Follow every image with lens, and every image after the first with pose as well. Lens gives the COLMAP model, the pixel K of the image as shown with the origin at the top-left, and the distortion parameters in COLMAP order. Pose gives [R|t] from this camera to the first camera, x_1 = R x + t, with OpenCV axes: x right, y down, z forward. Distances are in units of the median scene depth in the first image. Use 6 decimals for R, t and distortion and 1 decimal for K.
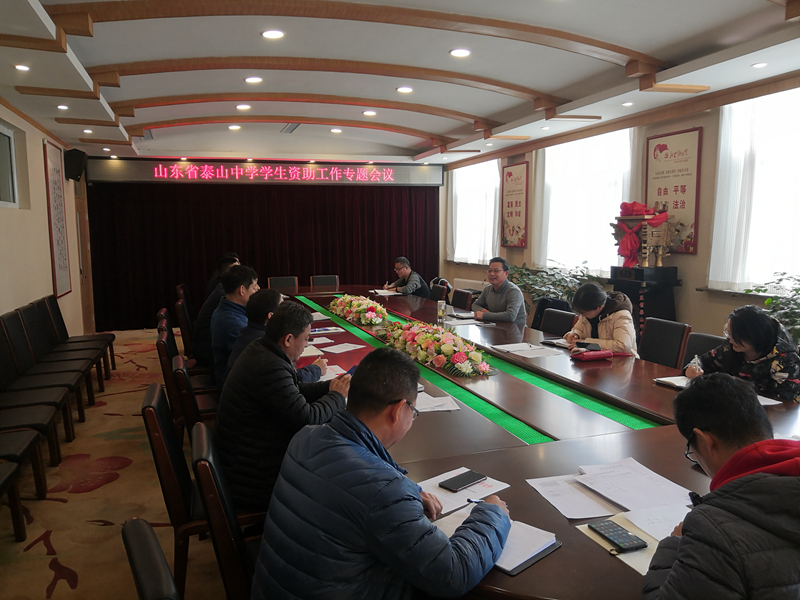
lens RADIAL K [[625.4, 0, 400.0], [0, 625.4, 300.0], [0, 0, 1]] dist [0.003971, 0.005947]
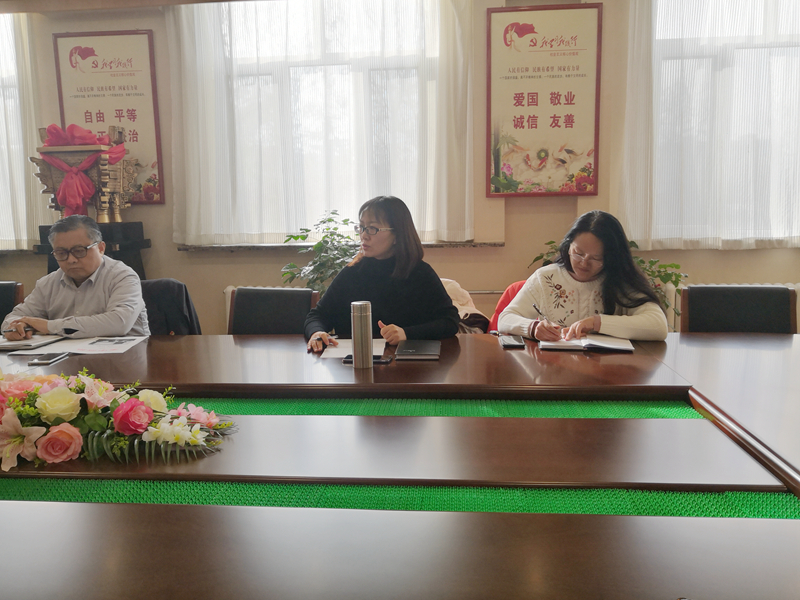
lens RADIAL K [[625.4, 0, 400.0], [0, 625.4, 300.0], [0, 0, 1]] dist [0.003971, 0.005947]
pose [[0.418516, -0.131619, 0.898622, -0.086454], [0.117249, 0.988993, 0.090249, 0.005844], [-0.900609, 0.067592, 0.429342, 0.367282]]
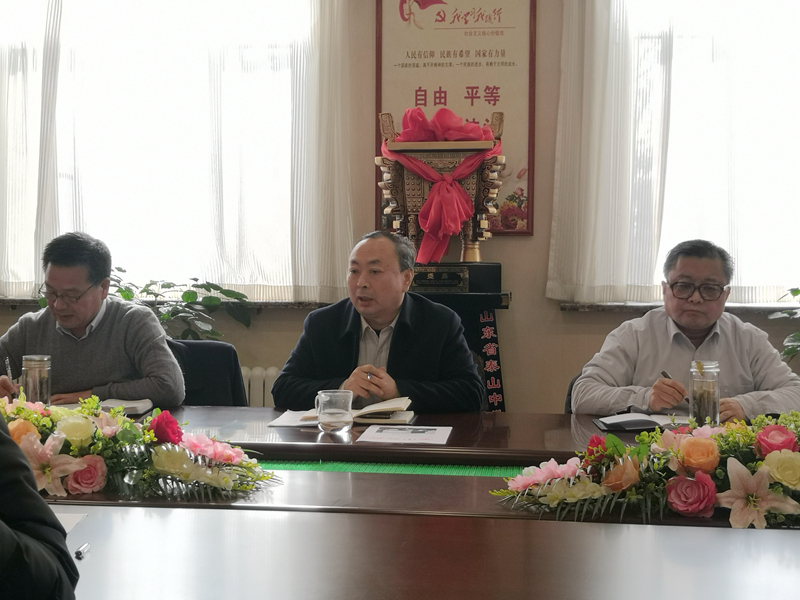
lens RADIAL K [[1193.4, 0, 400.0], [0, 1193.4, 300.0], [0, 0, 1]] dist [0.289147, -1.346839]
pose [[0.439849, -0.011167, 0.898002, -0.326323], [0.088554, 0.995589, -0.030994, -0.004705], [-0.893695, 0.093155, 0.438898, 0.597704]]
